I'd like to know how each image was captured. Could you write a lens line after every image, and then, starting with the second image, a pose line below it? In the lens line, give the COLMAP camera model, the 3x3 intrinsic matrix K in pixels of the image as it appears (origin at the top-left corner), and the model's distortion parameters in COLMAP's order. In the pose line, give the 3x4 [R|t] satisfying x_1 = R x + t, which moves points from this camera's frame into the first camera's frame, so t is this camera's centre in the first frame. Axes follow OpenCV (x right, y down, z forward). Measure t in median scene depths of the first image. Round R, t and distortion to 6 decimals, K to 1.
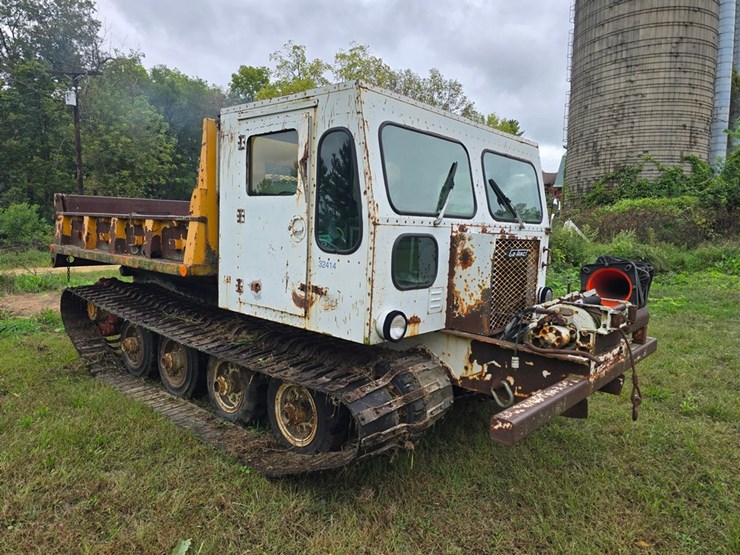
lens RADIAL K [[500.7, 0, 365.5], [0, 500.7, 271.3], [0, 0, 1]] dist [0.068749, -0.062088]
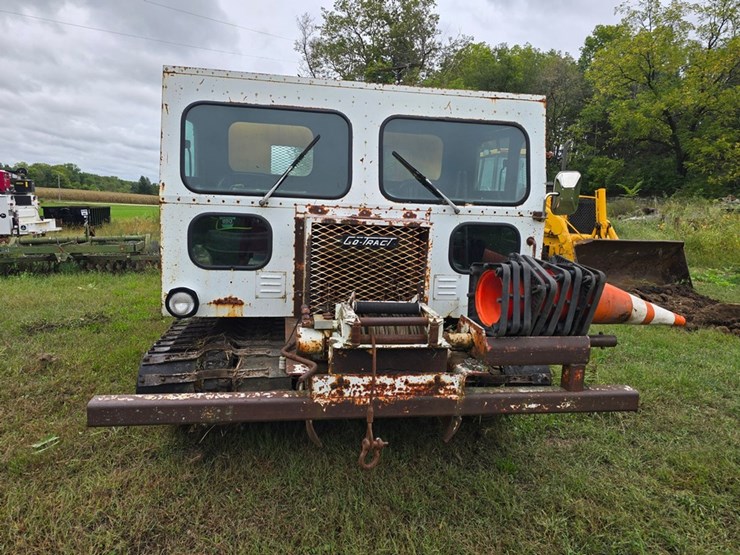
lens RADIAL K [[500.7, 0, 363.6], [0, 500.7, 268.2], [0, 0, 1]] dist [0.068749, -0.062088]
pose [[0.774524, 0.096502, -0.625141, 0.756999], [-0.070578, 0.995307, 0.066200, -0.042765], [0.628595, -0.007152, 0.777700, 0.325488]]
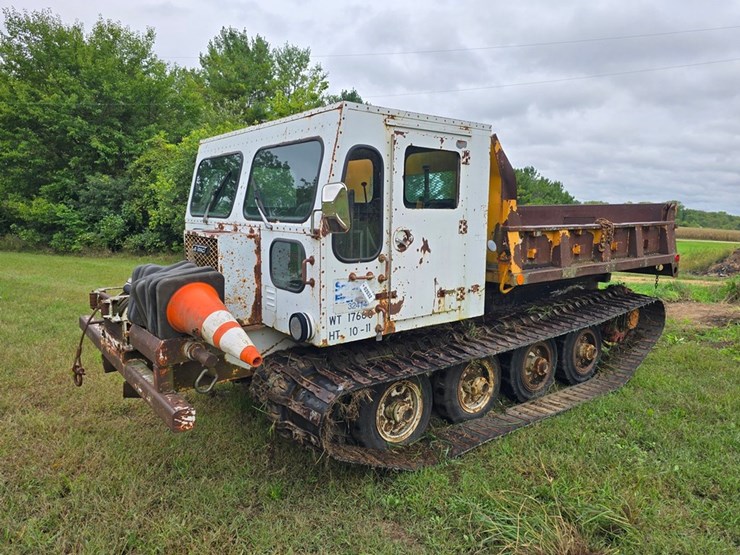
lens RADIAL K [[500.7, 0, 370.2], [0, 500.7, 265.1], [0, 0, 1]] dist [0.068749, -0.062088]
pose [[-0.173633, 0.072599, -0.982131, 1.214602], [-0.105676, 0.990147, 0.091874, -0.129718], [0.979124, 0.119740, -0.164251, 1.429886]]
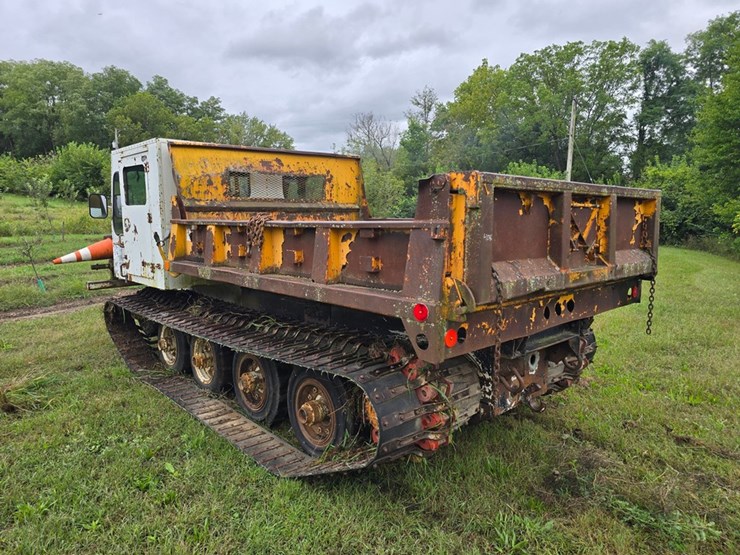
lens RADIAL K [[500.7, 0, 358.1], [0, 500.7, 266.6], [0, 0, 1]] dist [0.068749, -0.062088]
pose [[-0.993936, -0.042700, 0.101327, -0.511534], [-0.021755, 0.979668, 0.199442, -0.289338], [-0.107783, 0.196028, -0.974657, 2.736058]]
